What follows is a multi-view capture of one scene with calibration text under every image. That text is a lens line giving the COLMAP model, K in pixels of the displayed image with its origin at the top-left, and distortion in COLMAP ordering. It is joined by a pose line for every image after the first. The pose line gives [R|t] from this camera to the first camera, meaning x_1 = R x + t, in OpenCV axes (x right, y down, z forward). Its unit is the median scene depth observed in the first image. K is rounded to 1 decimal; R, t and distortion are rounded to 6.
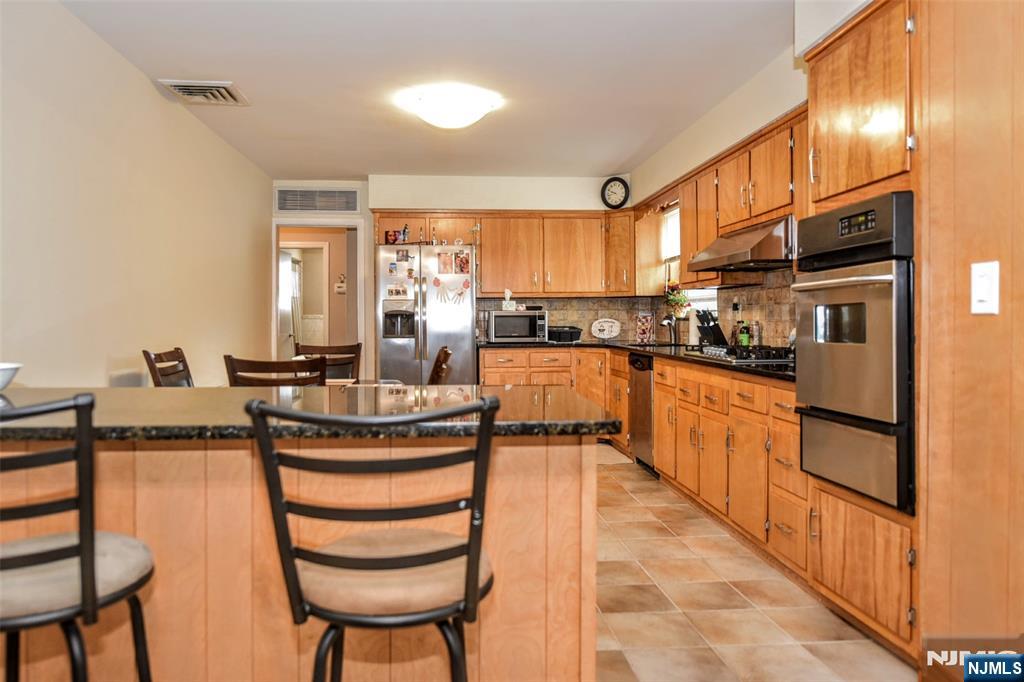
lens RADIAL K [[723.9, 0, 508.9], [0, 723.9, 332.4], [0, 0, 1]] dist [0.000896, 0.000086]
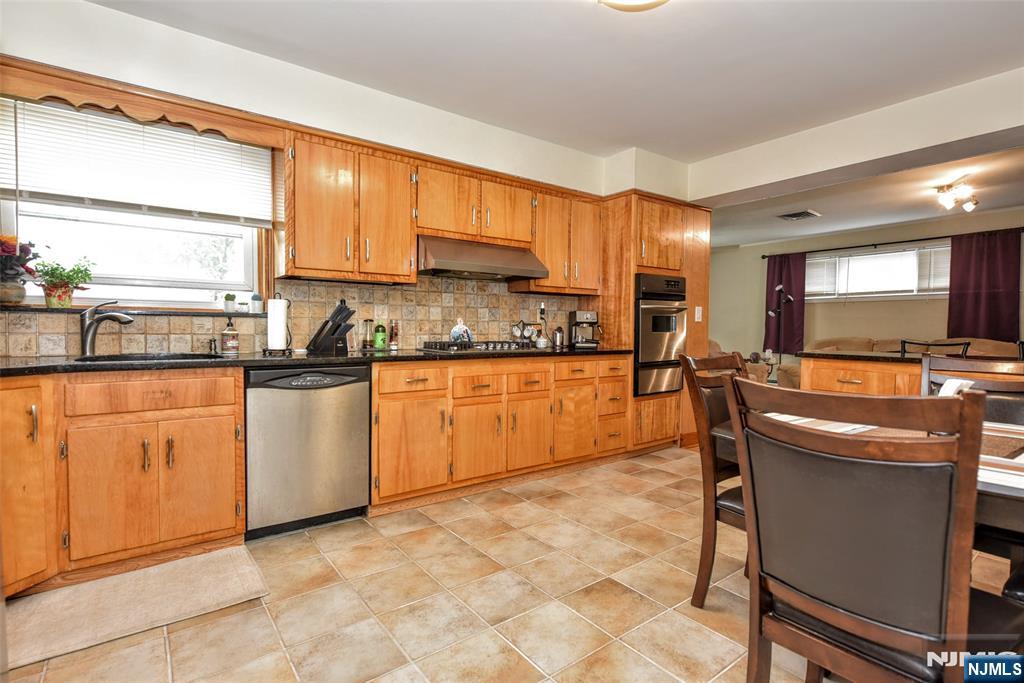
lens RADIAL K [[491.0, 0, 511.2], [0, 491.0, 345.3], [0, 0, 1]] dist [0.000586, 0.000179]
pose [[-0.529965, -0.029675, 0.847500, -0.254607], [0.008897, 0.999138, 0.040549, -0.004530], [-0.847973, 0.029030, -0.529244, 0.888682]]
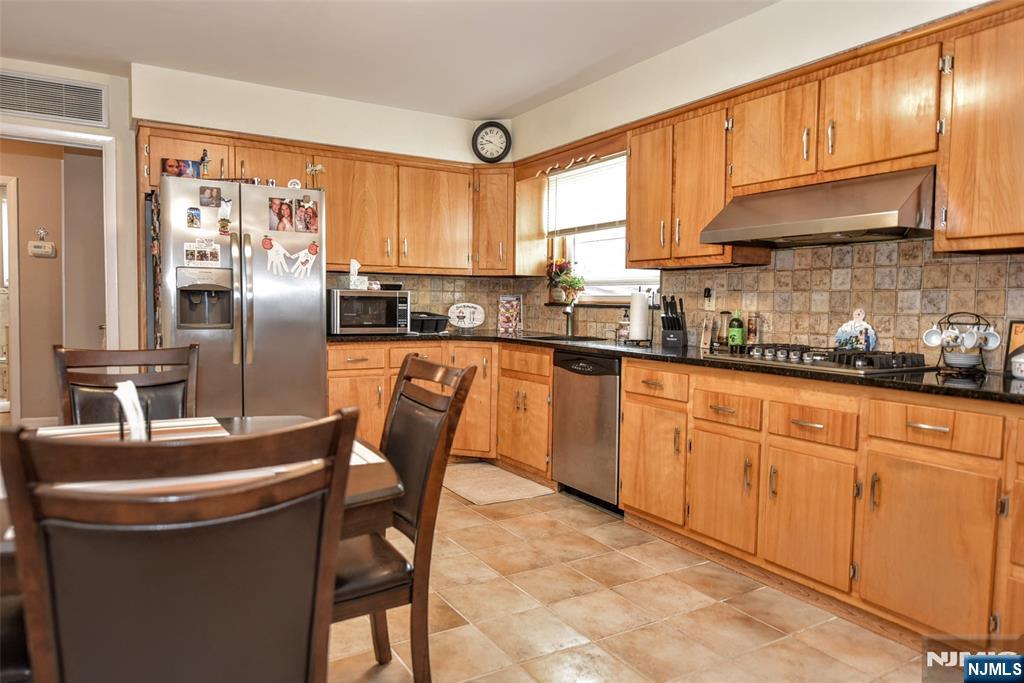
lens RADIAL K [[681.0, 0, 516.3], [0, 681.0, 343.3], [0, 0, 1]] dist [0.001296, 0.000740]
pose [[0.896745, -0.007679, 0.442481, -0.158167], [-0.011595, 0.999099, 0.040836, -0.006345], [-0.442396, -0.041750, 0.895847, 0.324432]]
